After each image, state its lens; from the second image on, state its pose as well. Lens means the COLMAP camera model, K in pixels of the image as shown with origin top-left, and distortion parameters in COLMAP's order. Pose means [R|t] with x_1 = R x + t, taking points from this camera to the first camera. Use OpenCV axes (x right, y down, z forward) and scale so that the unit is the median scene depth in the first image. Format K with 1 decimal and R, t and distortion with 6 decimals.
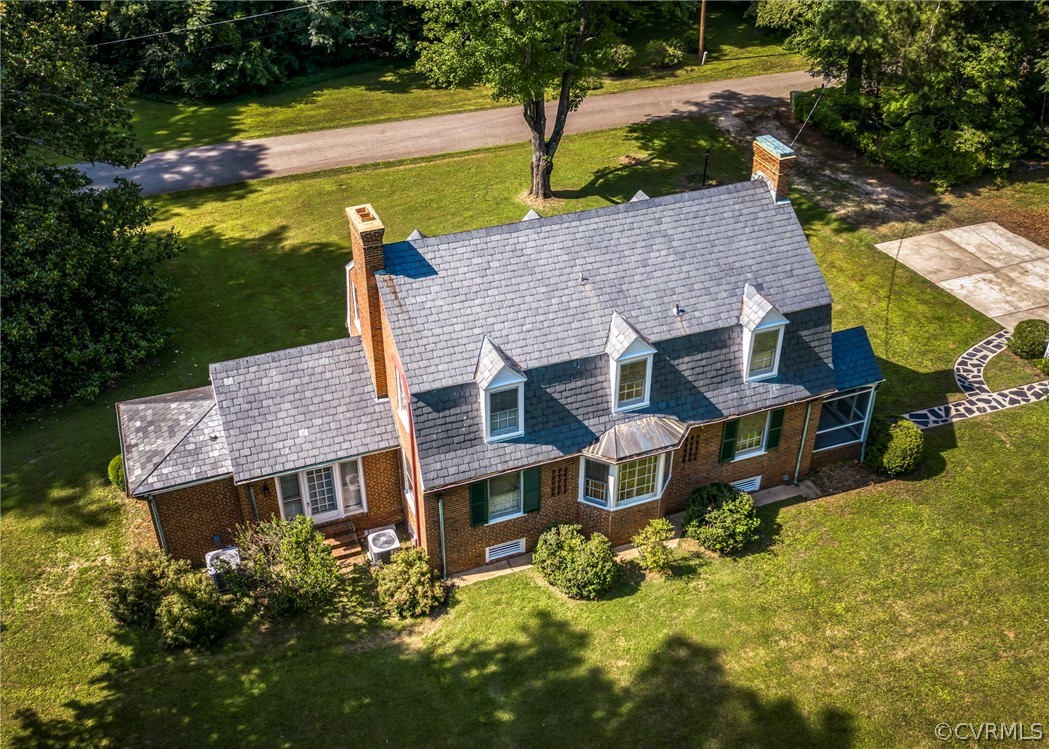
lens RADIAL K [[1076.3, 0, 518.4], [0, 1076.3, 381.3], [0, 0, 1]] dist [-0.006938, 0.000000]
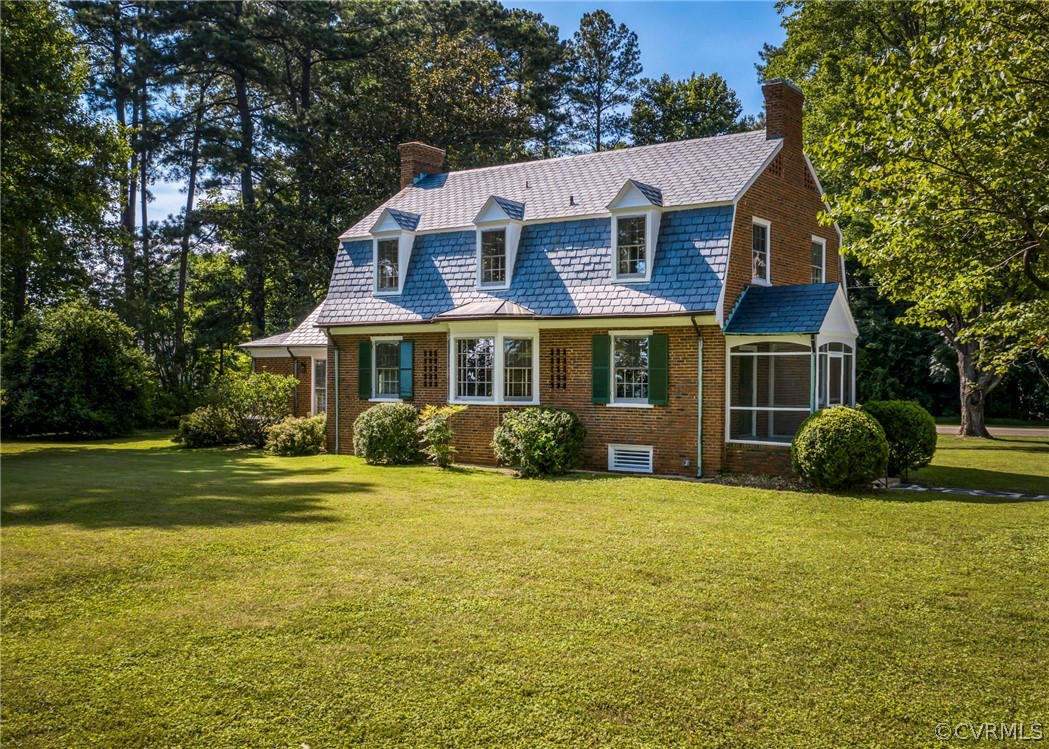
lens RADIAL K [[1076.3, 0, 596.5], [0, 1076.3, 373.7], [0, 0, 1]] dist [-0.006938, 0.000000]
pose [[0.581653, -0.002341, -0.813434, 0.857794], [-0.470335, 0.814919, -0.338662, 0.335298], [0.663675, 0.579570, 0.472899, 0.627155]]
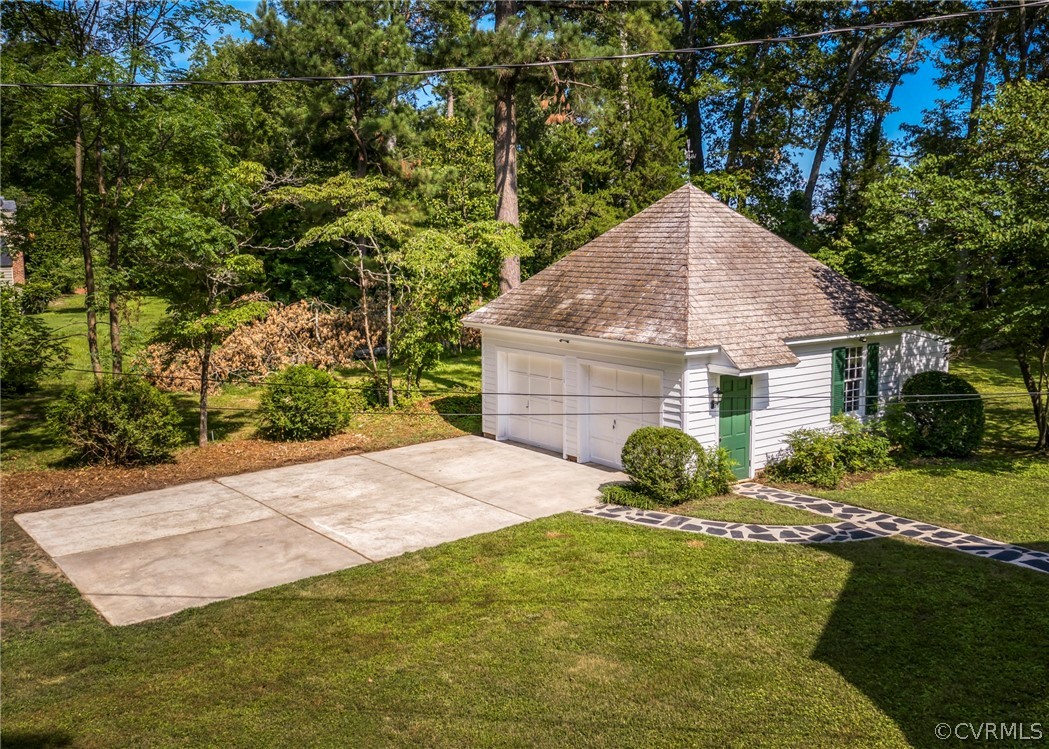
lens RADIAL K [[1076.3, 0, 535.3], [0, 1076.3, 375.0], [0, 0, 1]] dist [-0.006938, 0.000000]
pose [[-0.298653, -0.119445, 0.946858, 0.045935], [0.548060, 0.790764, 0.272620, -0.299990], [-0.781305, 0.600354, -0.170701, 1.398293]]
